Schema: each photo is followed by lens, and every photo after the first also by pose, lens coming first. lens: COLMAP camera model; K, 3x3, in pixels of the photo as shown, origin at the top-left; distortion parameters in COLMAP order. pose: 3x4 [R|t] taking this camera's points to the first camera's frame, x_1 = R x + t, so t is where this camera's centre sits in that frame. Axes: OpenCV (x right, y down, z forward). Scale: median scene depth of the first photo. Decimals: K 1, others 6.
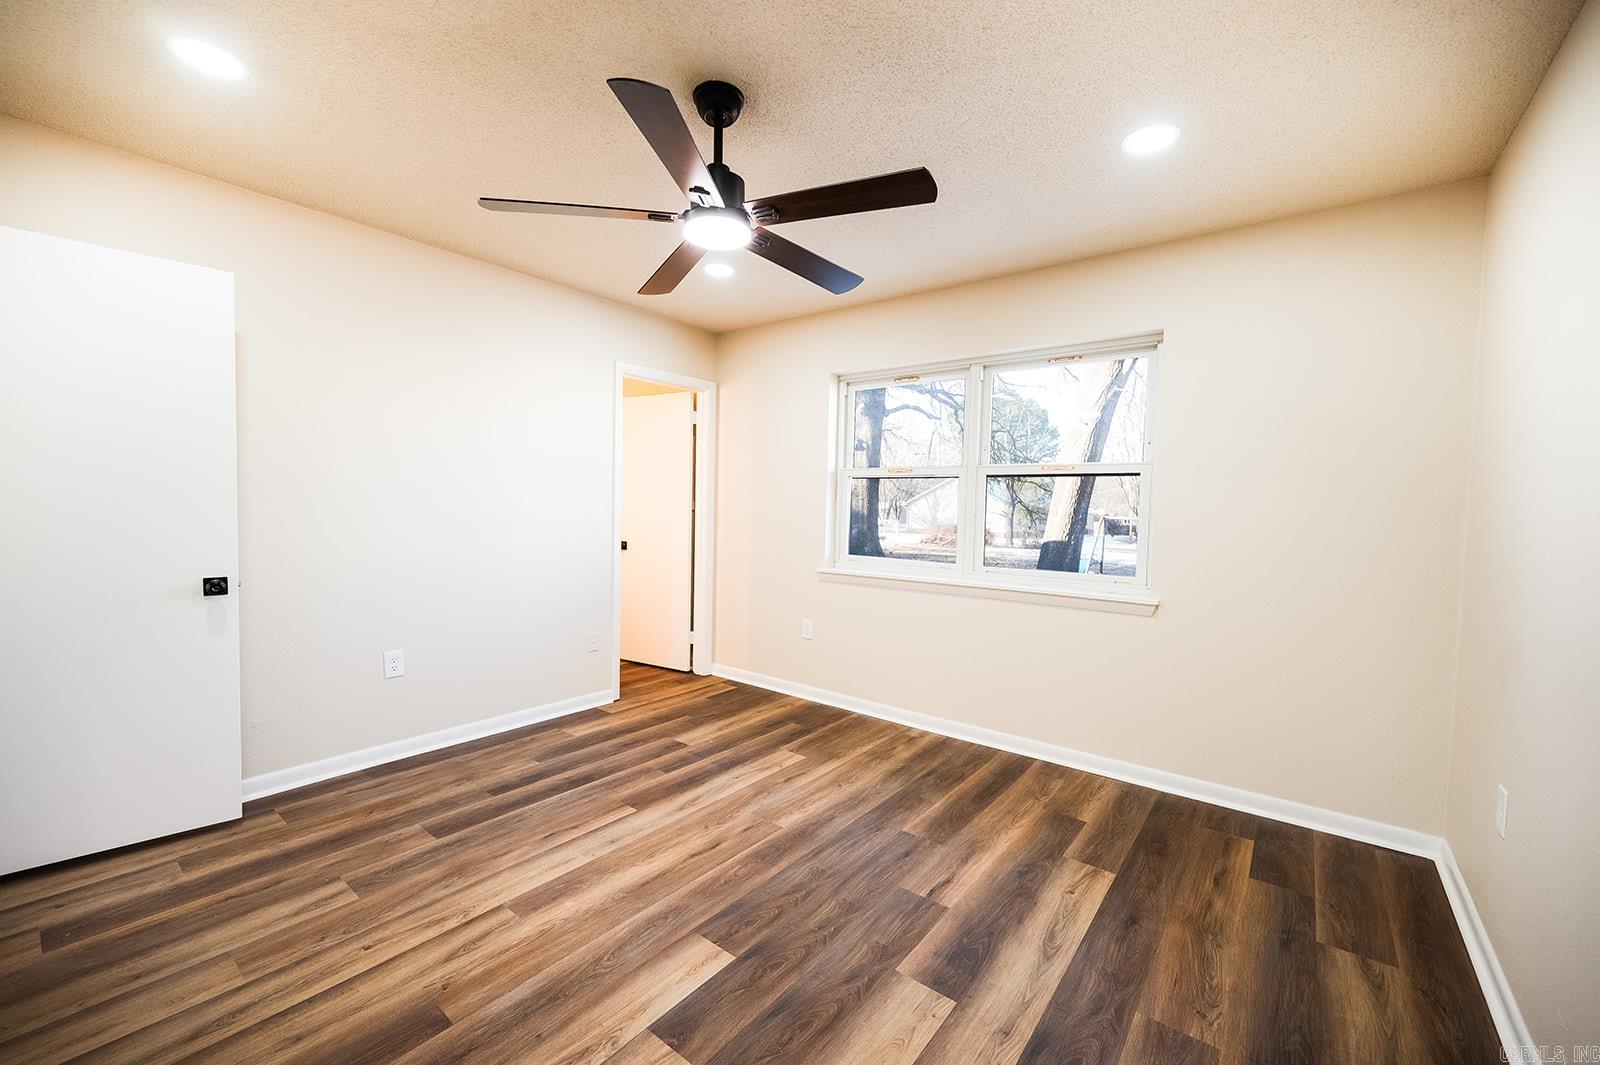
lens RADIAL K [[621.0, 0, 814.9], [0, 621.0, 527.8], [0, 0, 1]] dist [-0.000336, -0.000067]
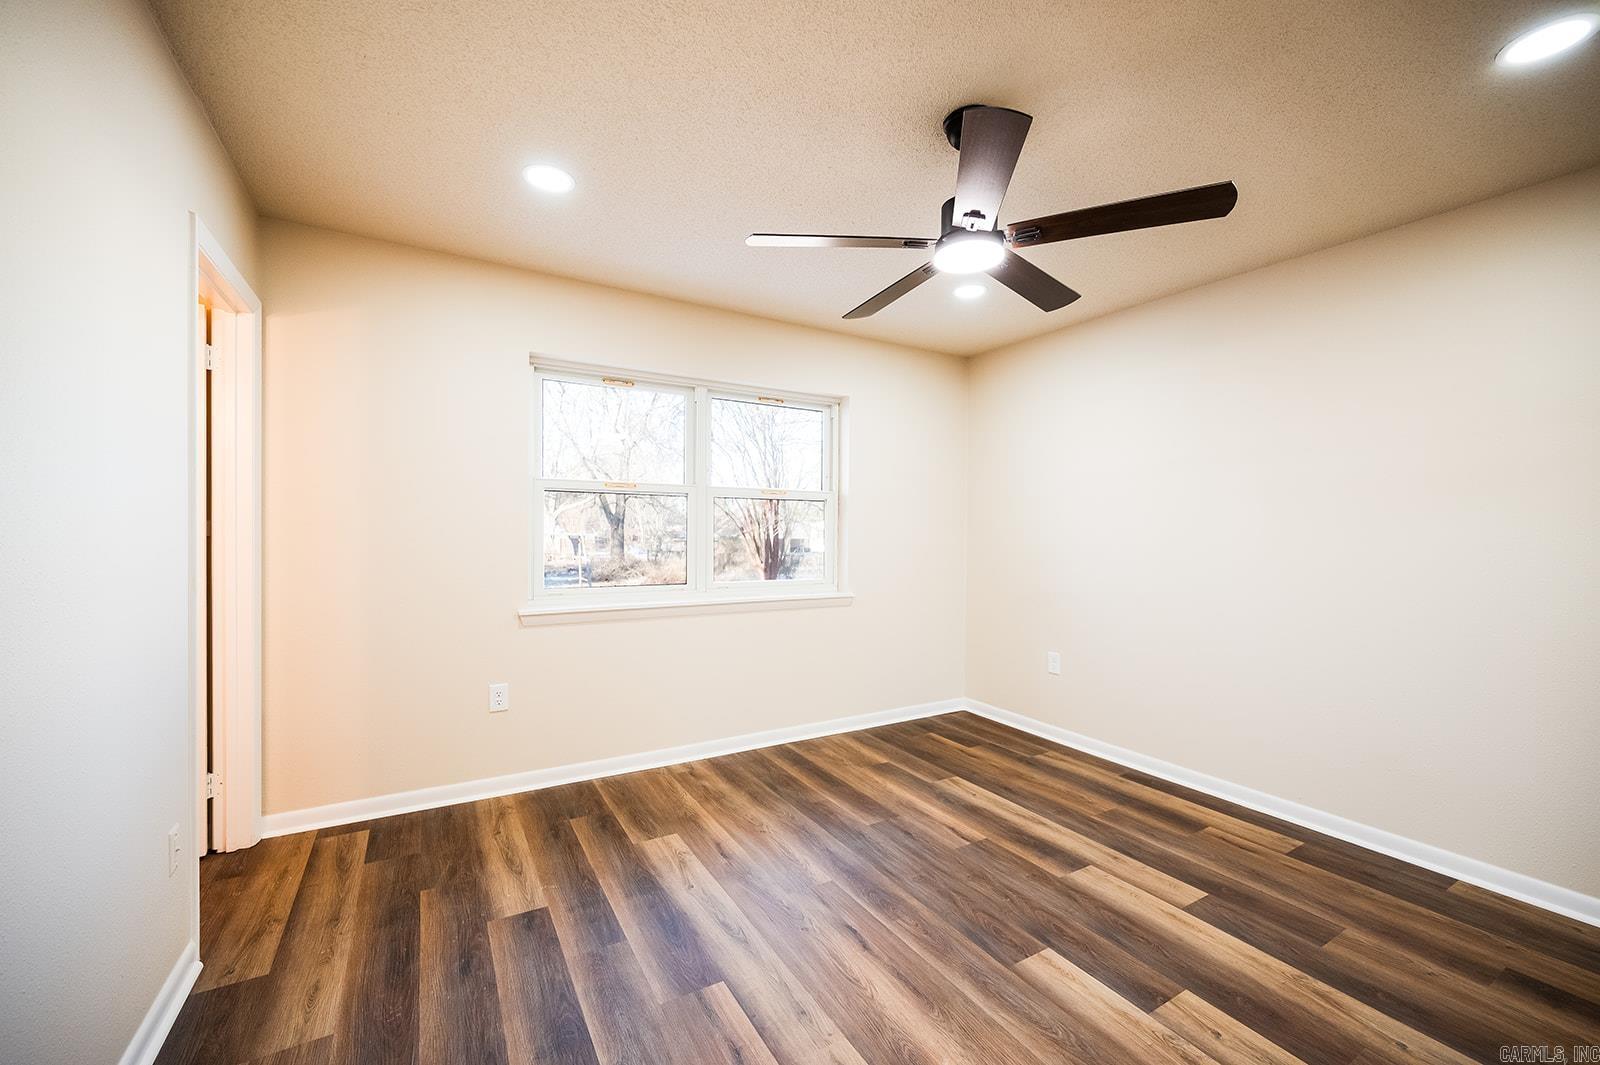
lens RADIAL K [[629.8, 0, 776.1], [0, 629.8, 534.7], [0, 0, 1]] dist [-0.000188, -0.000010]
pose [[0.402072, -0.027407, 0.915198, -0.844233], [0.030442, 0.999399, 0.016555, -0.045860], [-0.915102, 0.021204, 0.402665, 0.624055]]
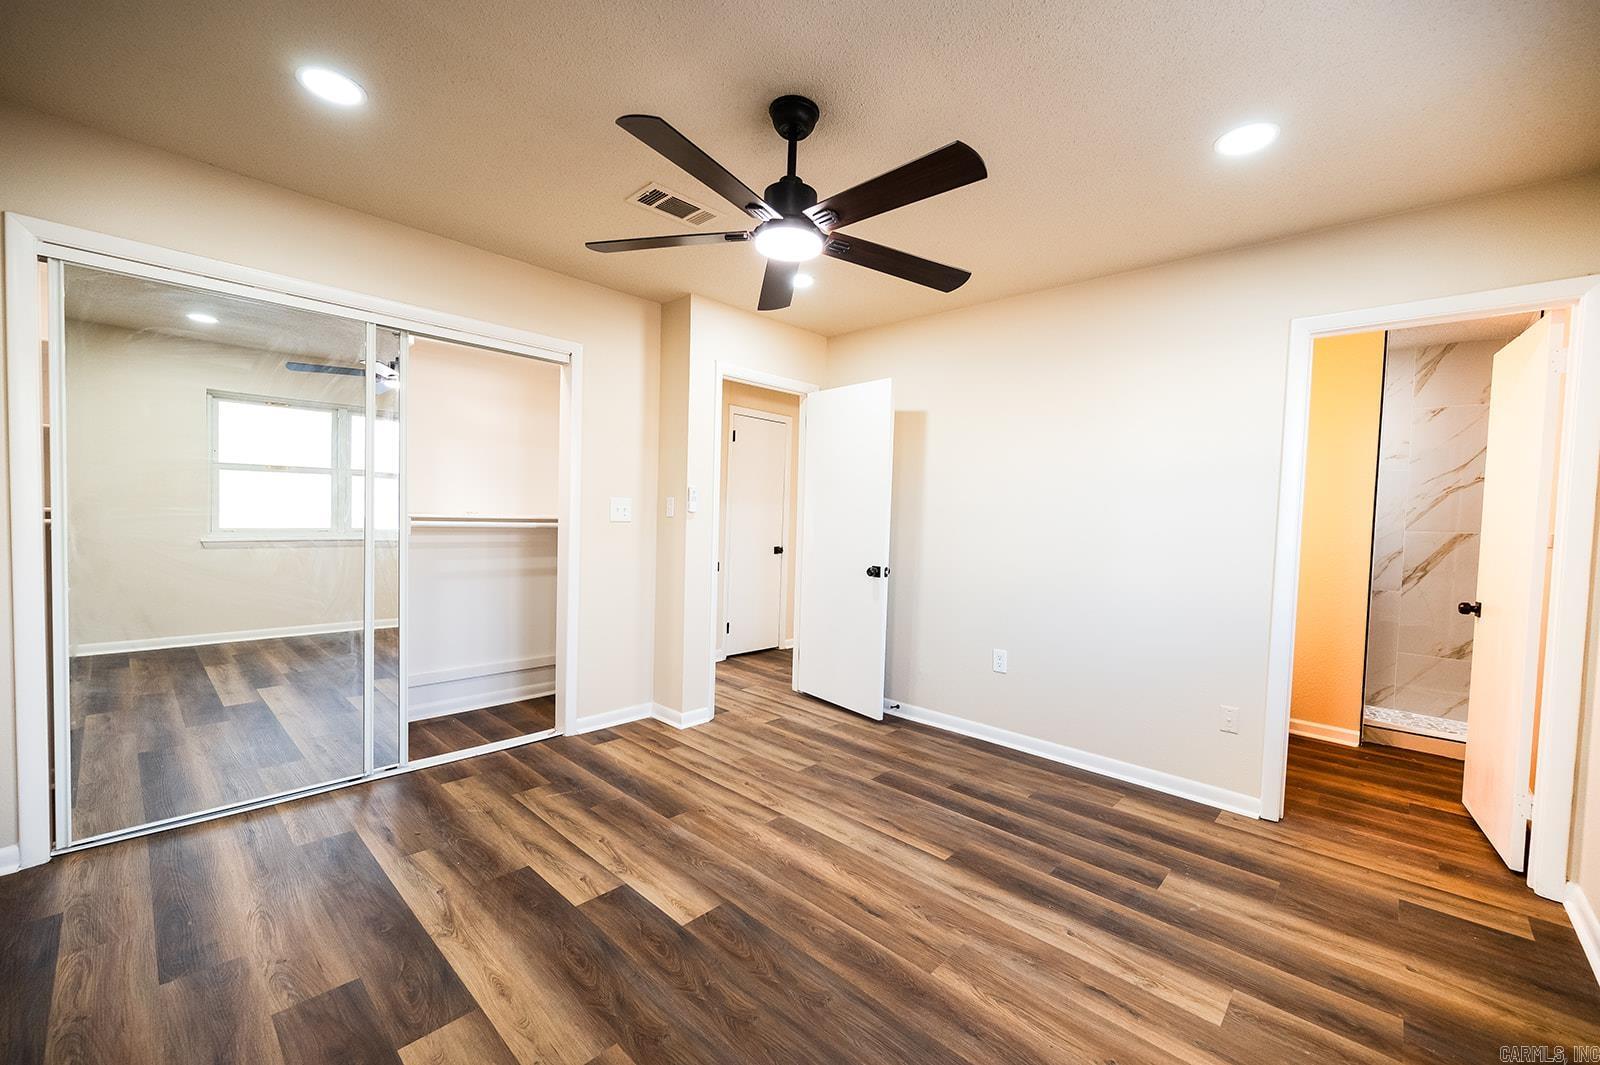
lens RADIAL K [[640.9, 0, 804.9], [0, 640.9, 536.4], [0, 0, 1]] dist [-0.000629, -0.000377]
pose [[-0.082613, 0.012201, -0.996507, 0.612225], [-0.067624, 0.997552, 0.017820, -0.011339], [0.994285, 0.068860, -0.081586, 0.802684]]
